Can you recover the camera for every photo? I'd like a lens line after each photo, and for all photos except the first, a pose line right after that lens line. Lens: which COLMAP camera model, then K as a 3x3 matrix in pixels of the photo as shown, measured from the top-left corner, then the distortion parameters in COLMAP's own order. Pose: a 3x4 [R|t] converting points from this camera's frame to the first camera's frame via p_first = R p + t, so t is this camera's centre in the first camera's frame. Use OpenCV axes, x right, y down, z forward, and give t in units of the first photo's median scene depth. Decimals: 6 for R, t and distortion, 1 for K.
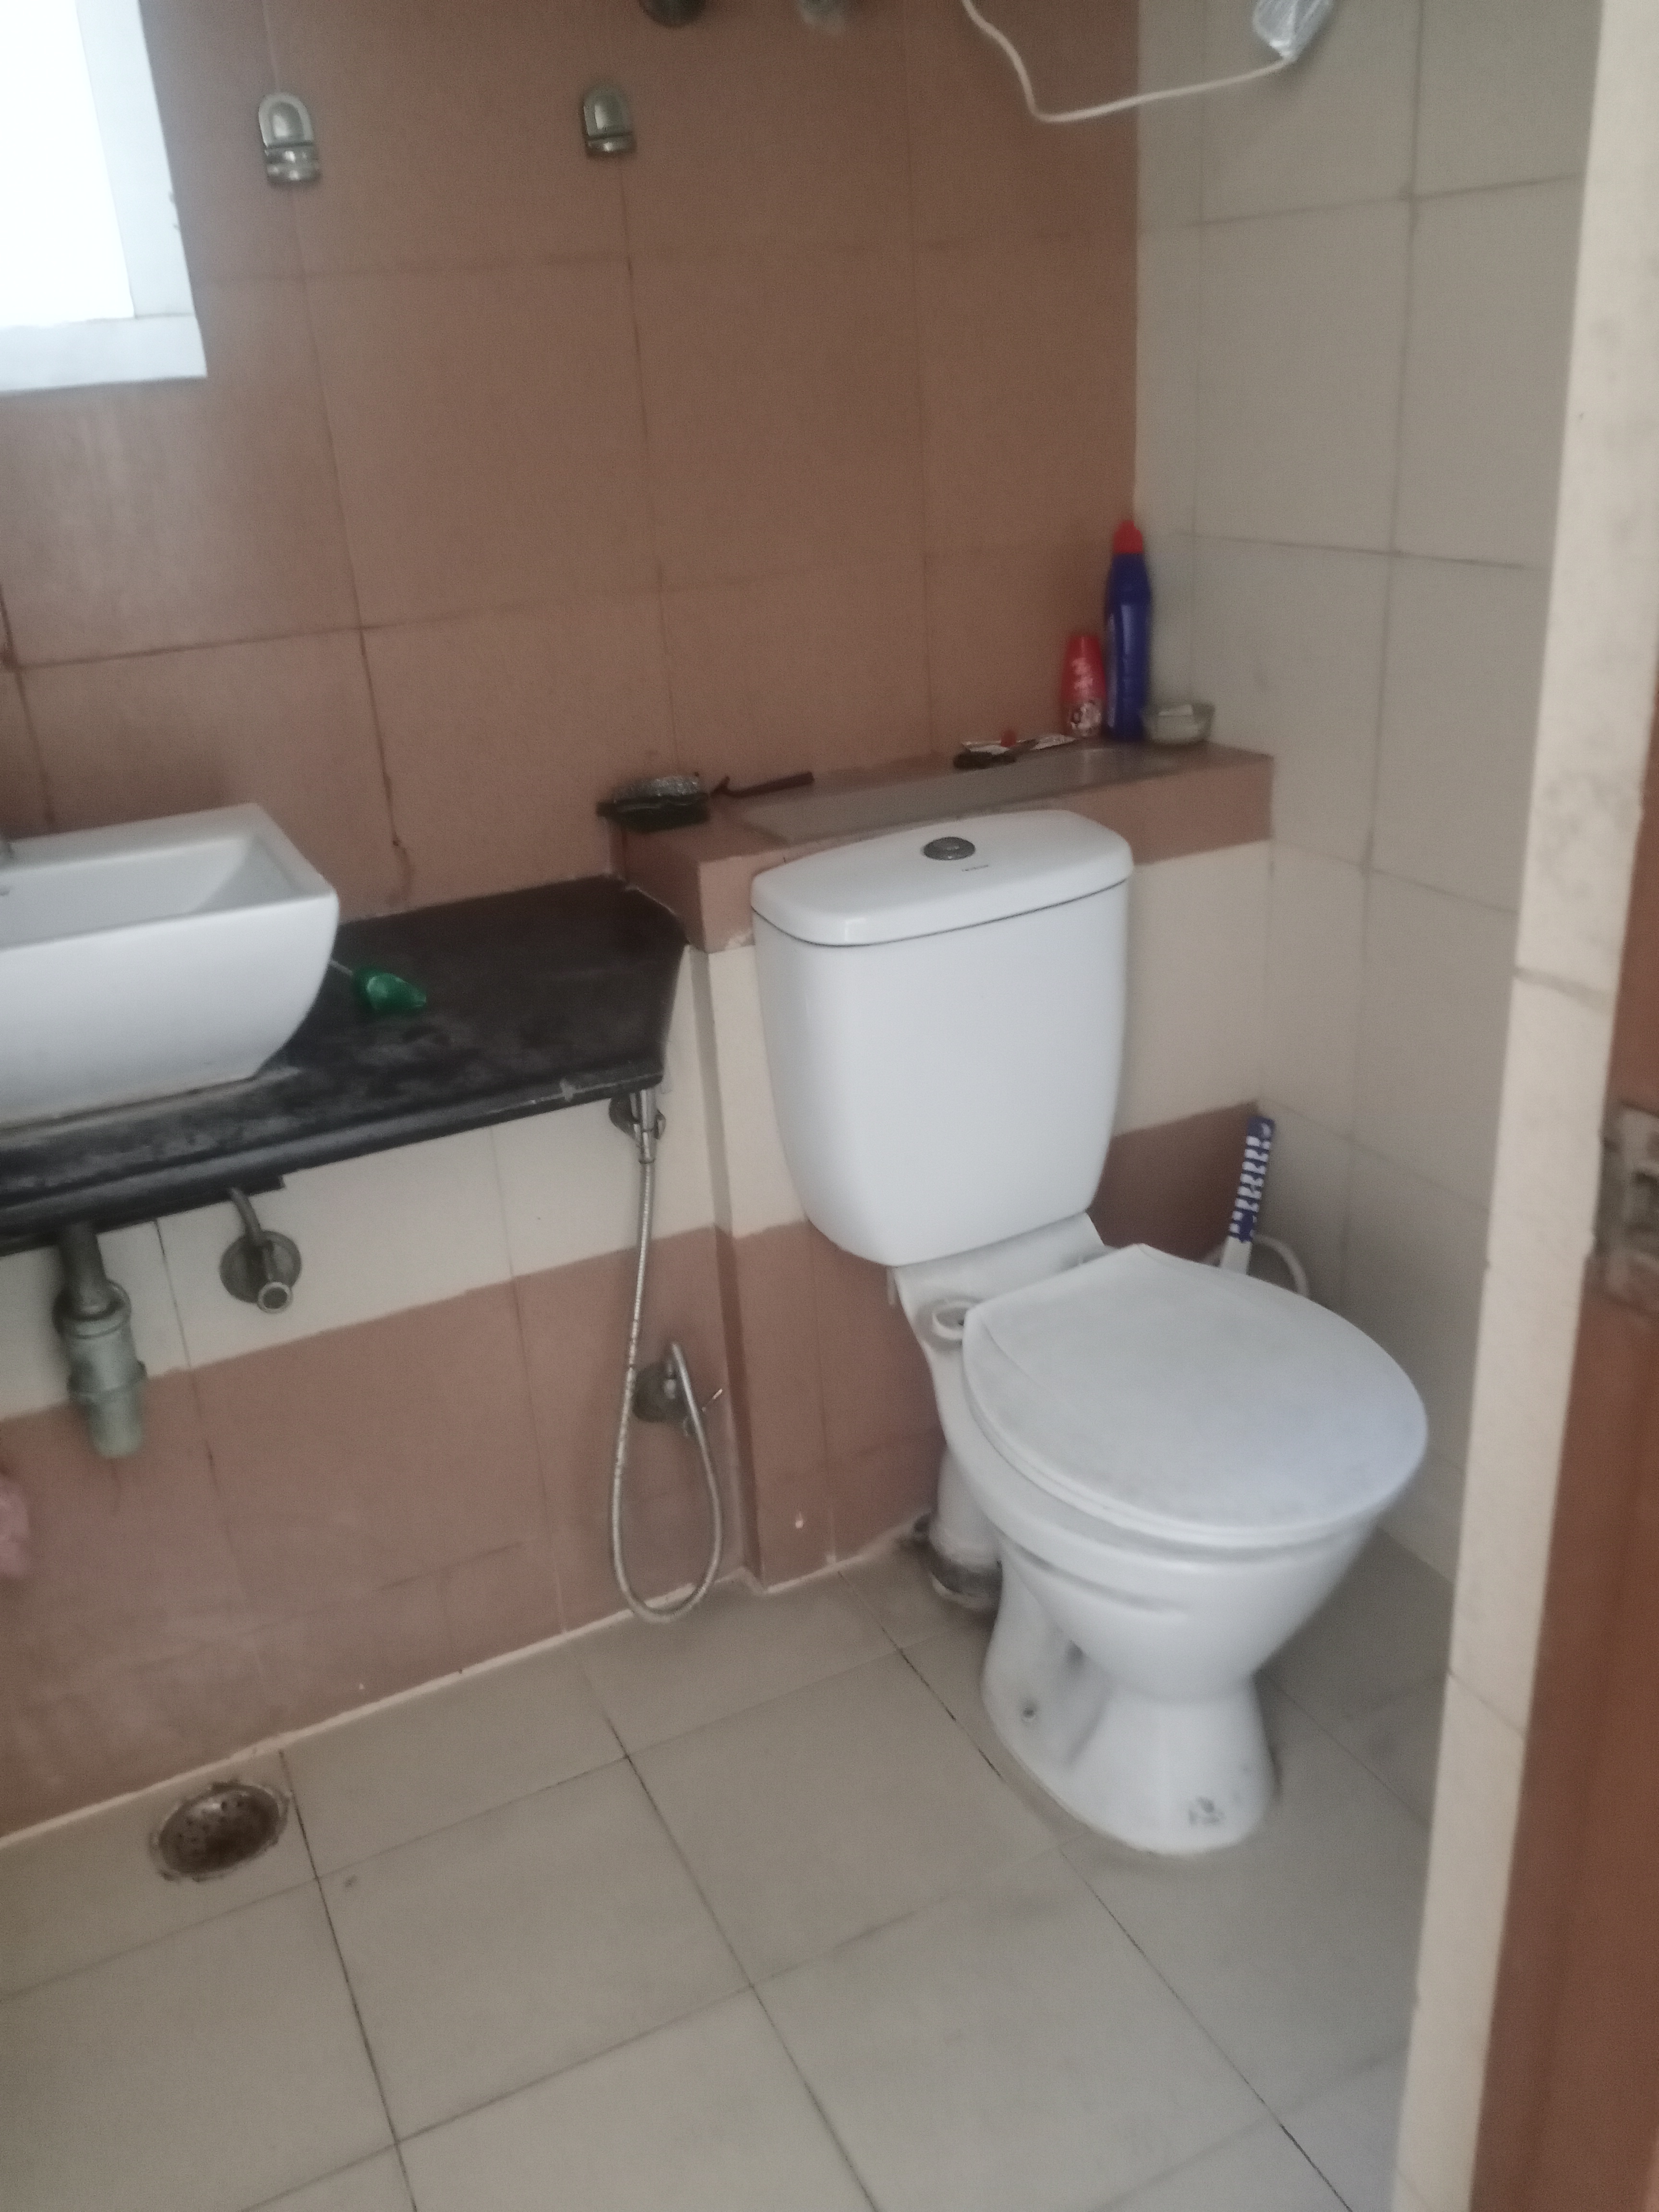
lens RADIAL K [[1798.2, 0, 829.5], [0, 1798.2, 1106.0], [0, 0, 1]] dist [0.008768, 0.001284]
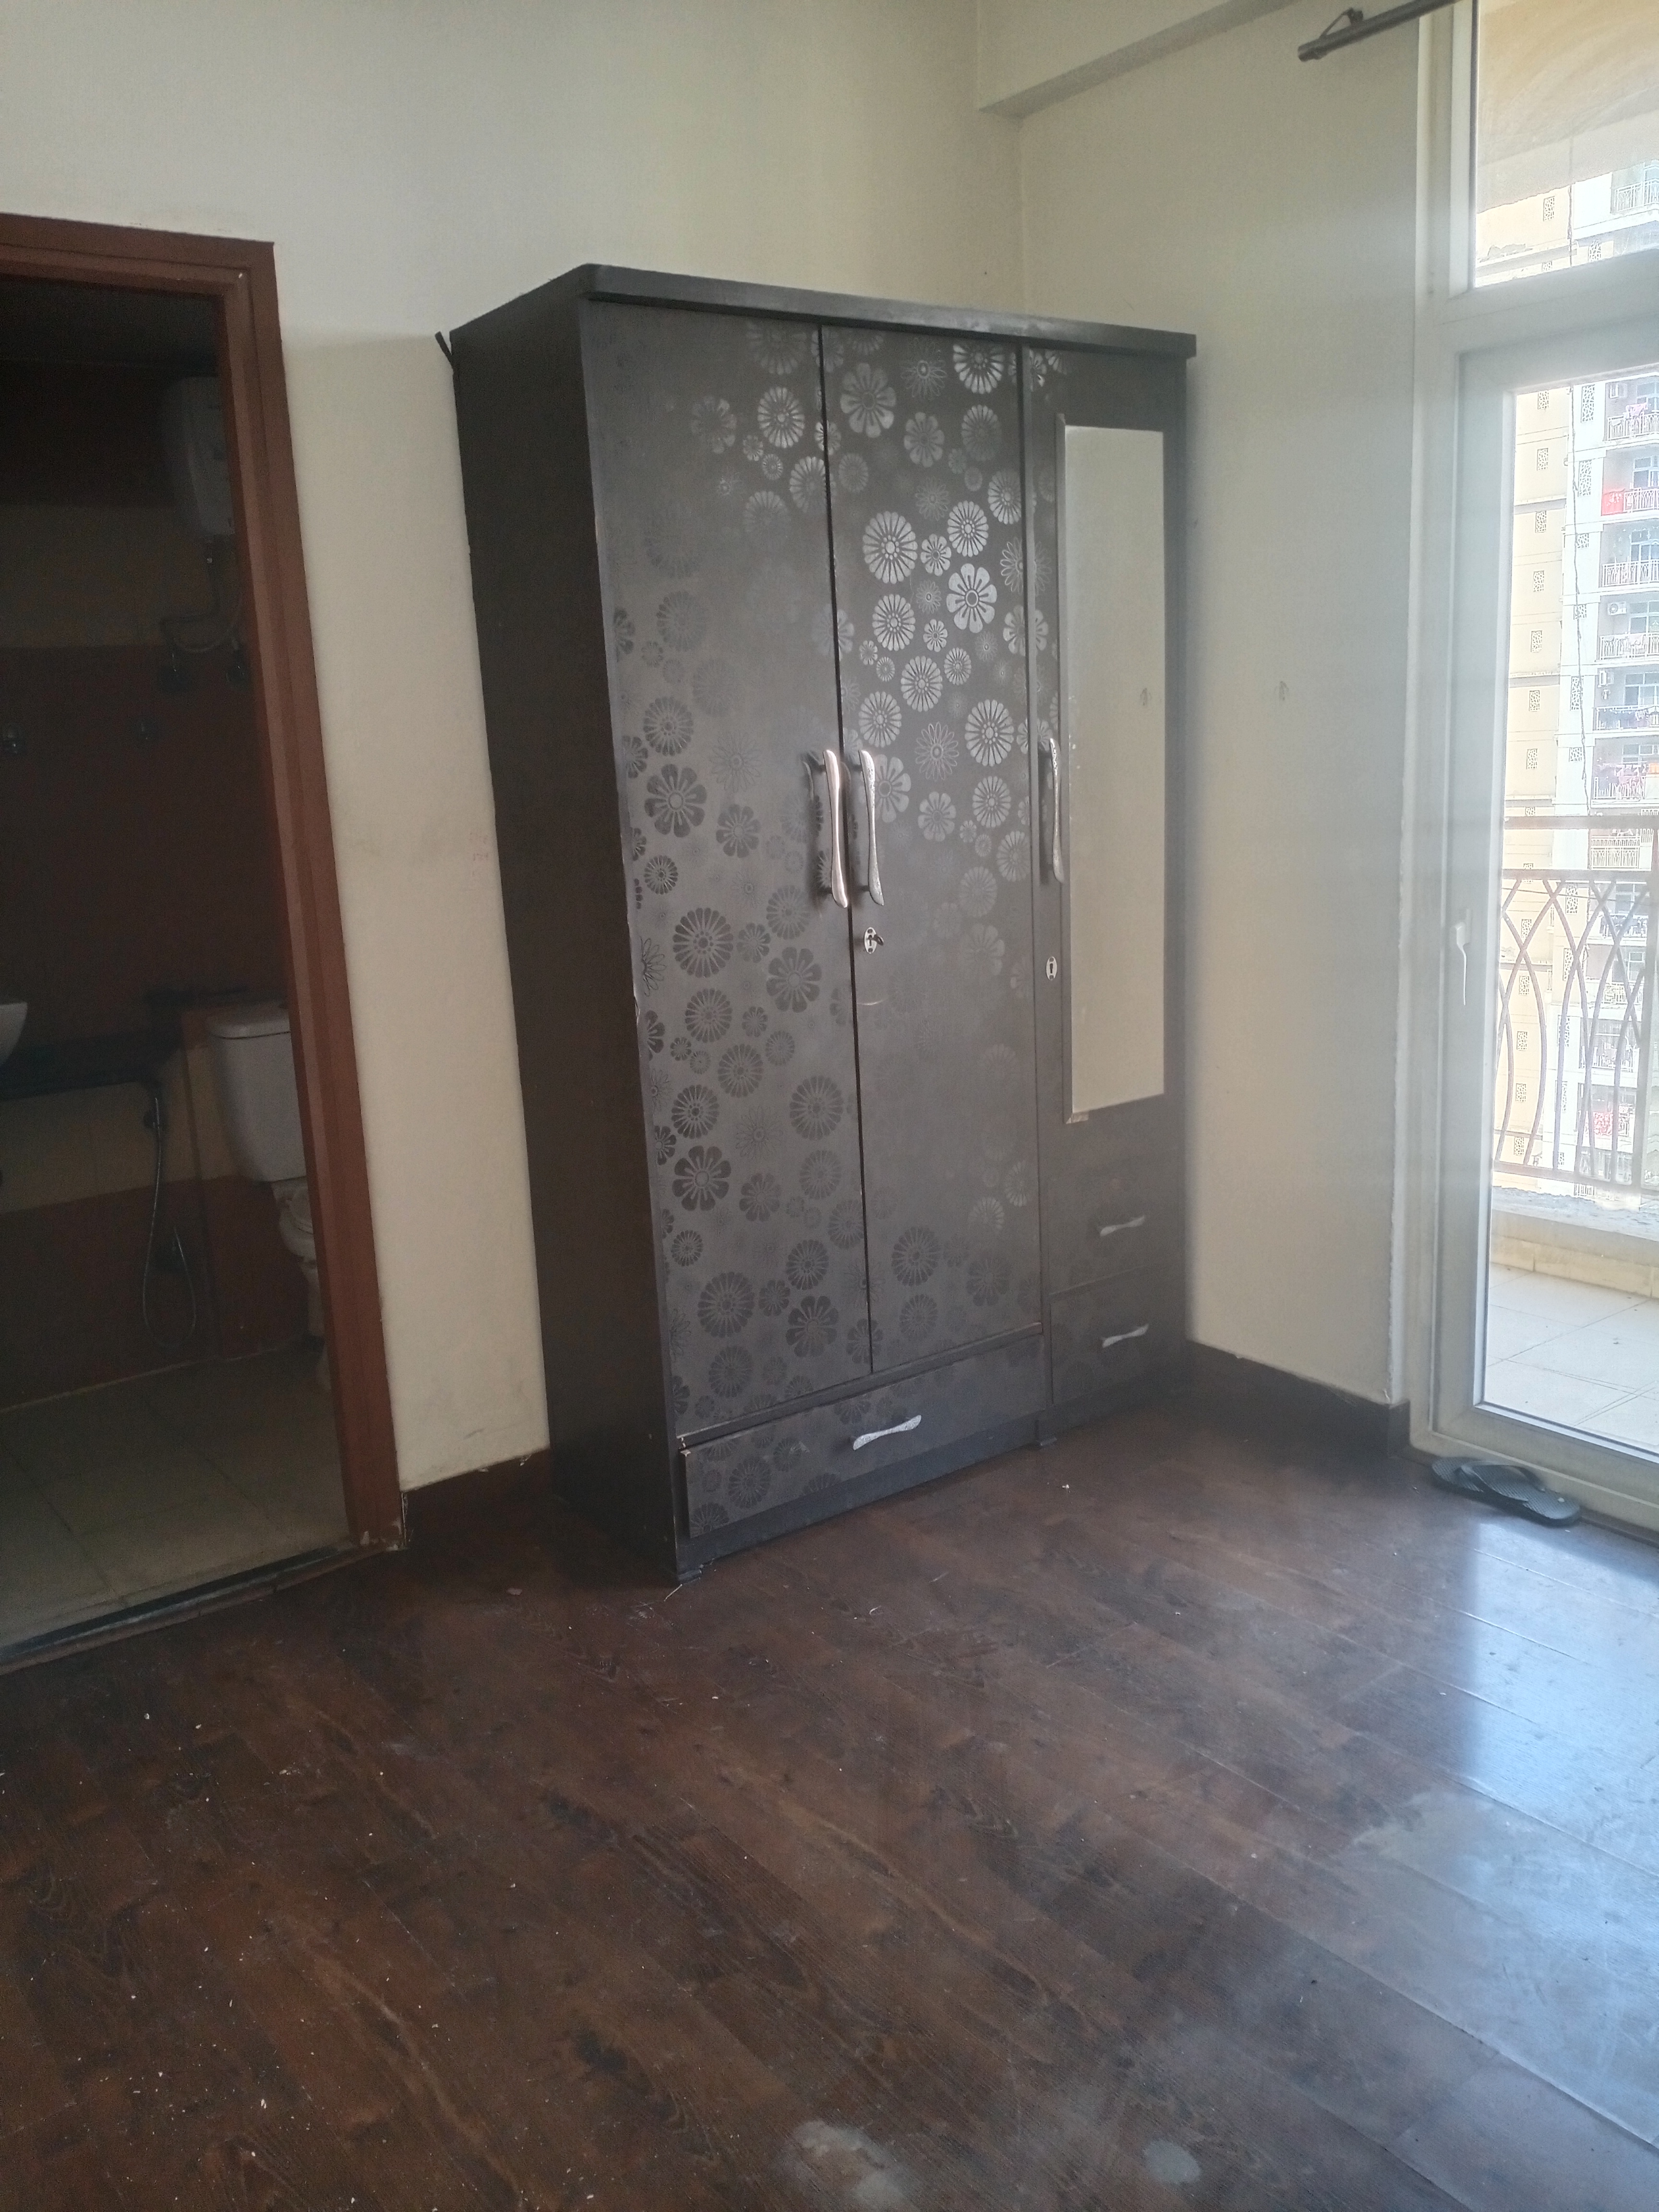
lens RADIAL K [[1798.2, 0, 829.5], [0, 1798.2, 1106.0], [0, 0, 1]] dist [0.008768, 0.001284]
pose [[0.984394, -0.024126, 0.174319, 0.362276], [0.060016, 0.977199, -0.203668, 0.540274], [-0.165431, 0.210951, 0.963396, -1.457722]]
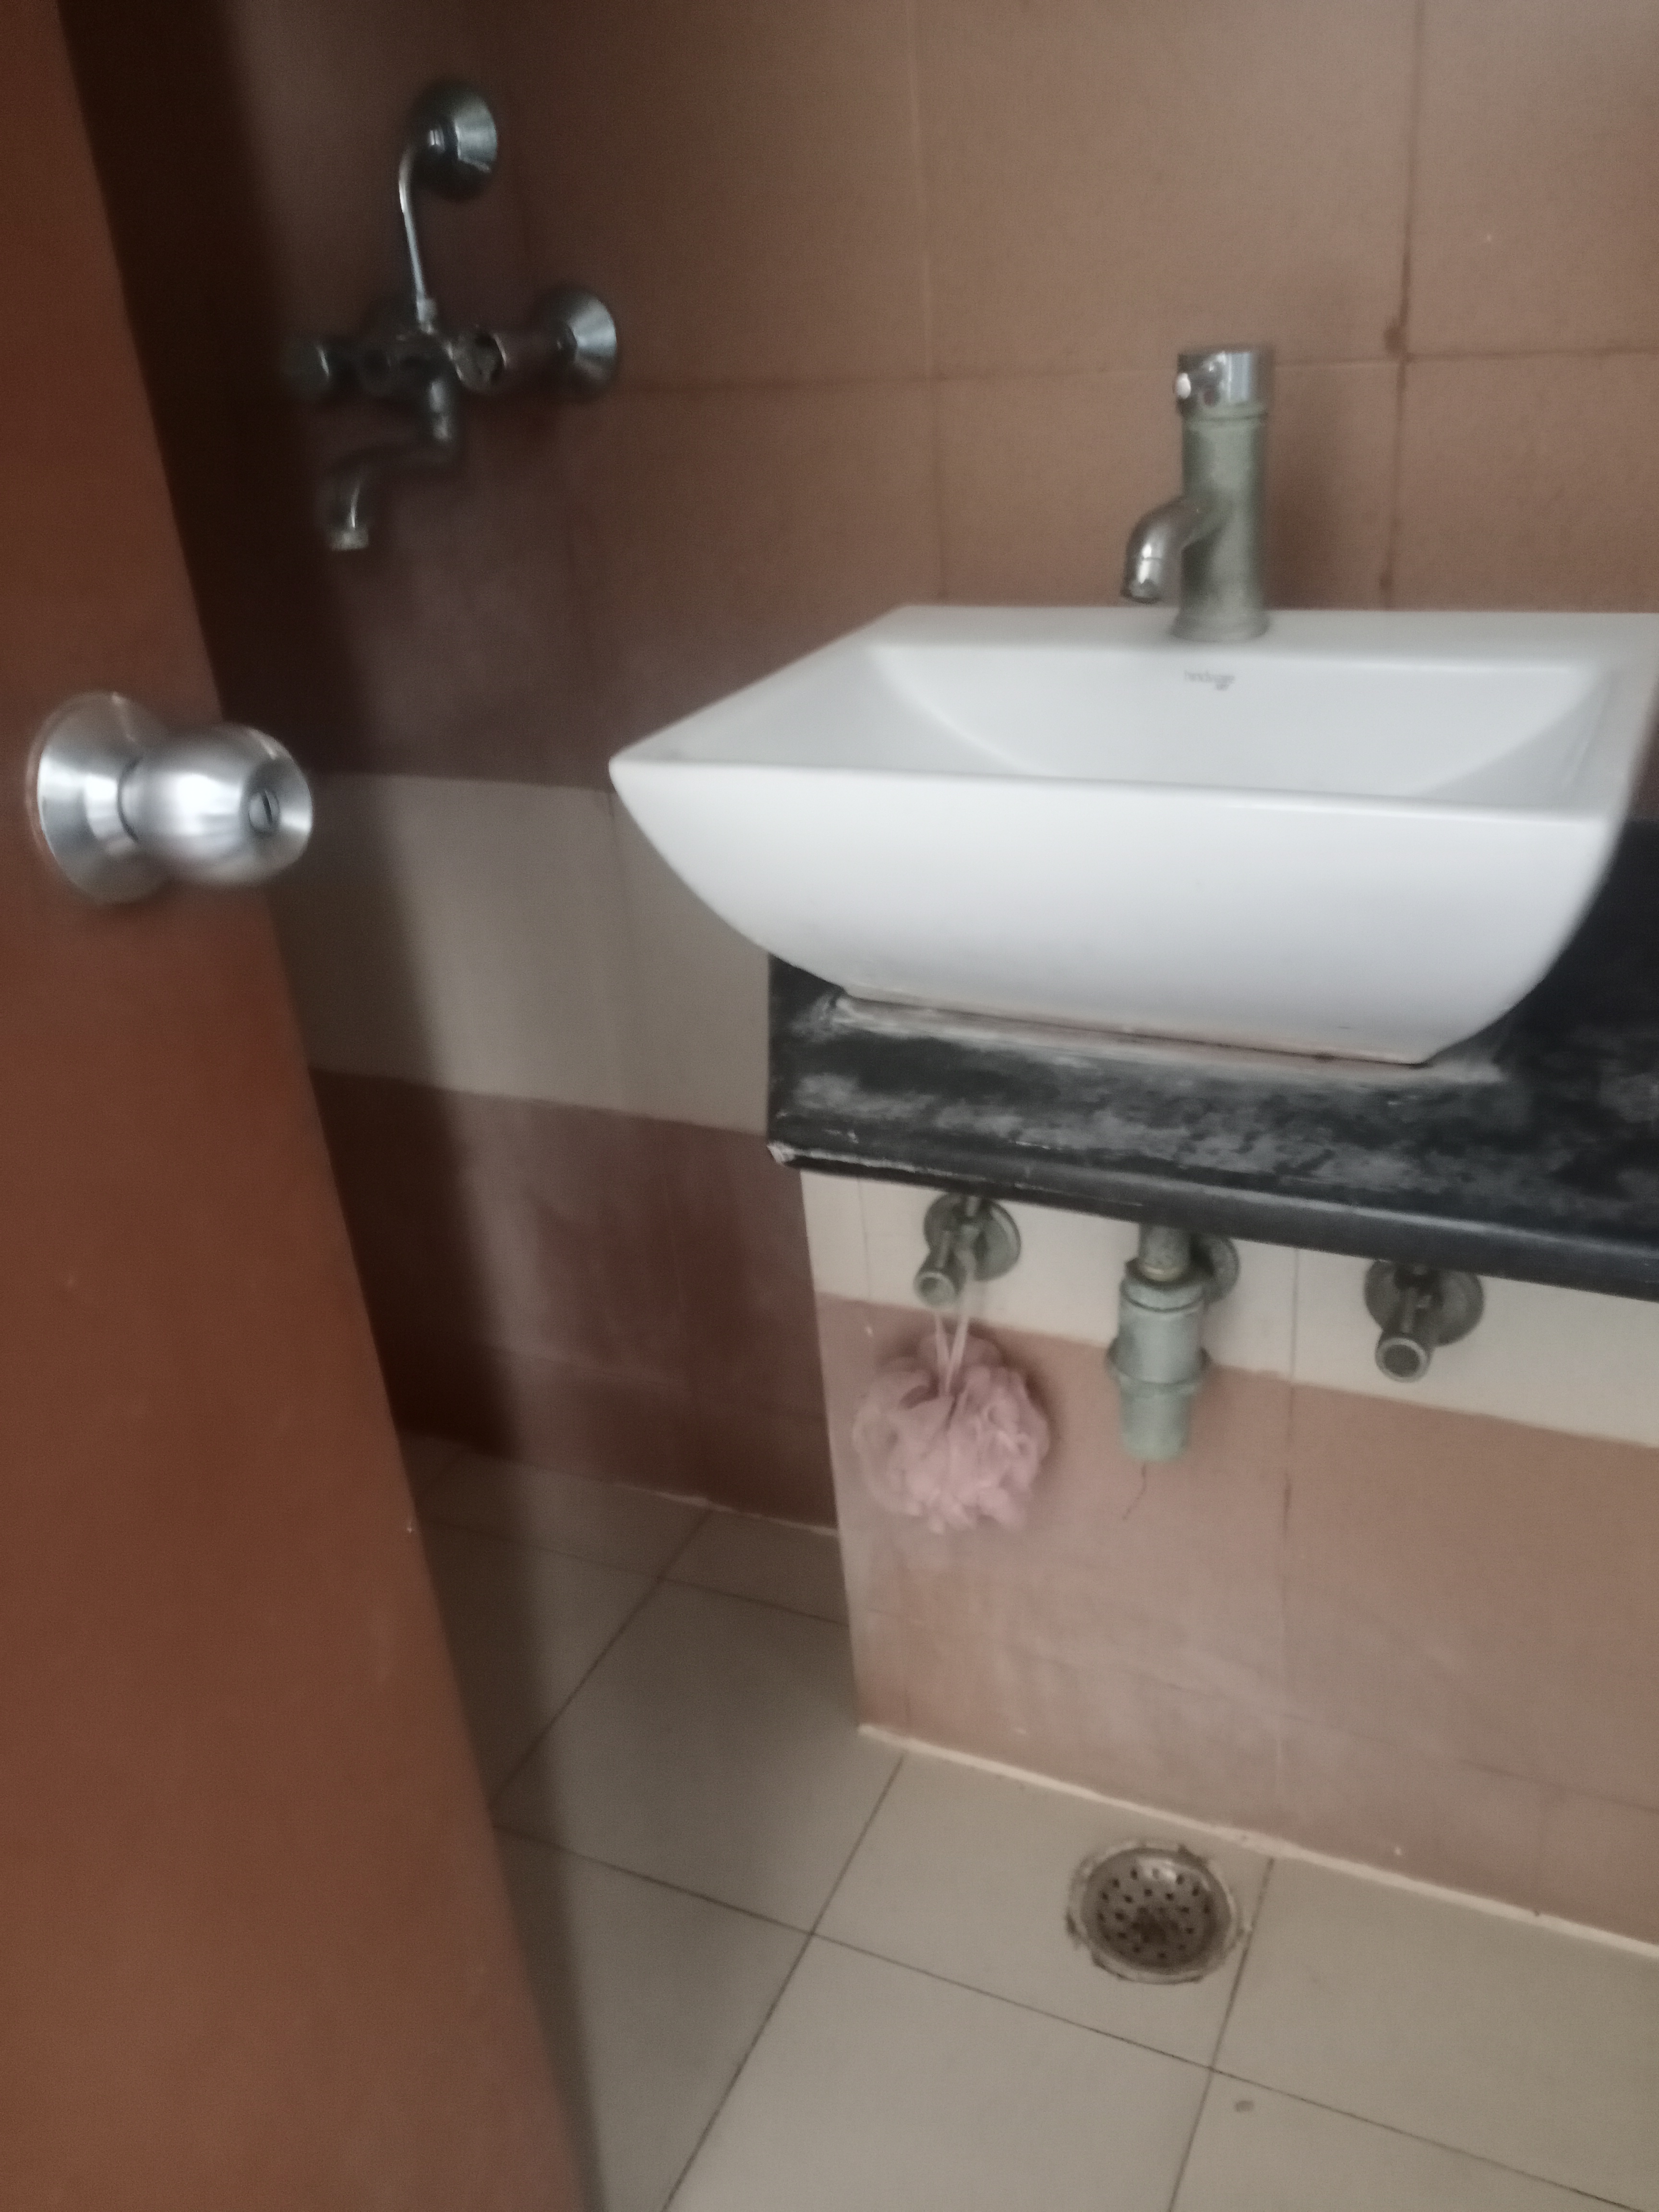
lens RADIAL K [[1798.2, 0, 829.5], [0, 1798.2, 1106.0], [0, 0, 1]] dist [0.008768, 0.001284]
pose [[0.639351, 0.360639, -0.679095, -0.023787], [-0.267553, 0.932338, 0.243231, -0.084205], [0.720865, 0.026184, 0.692581, 0.370620]]
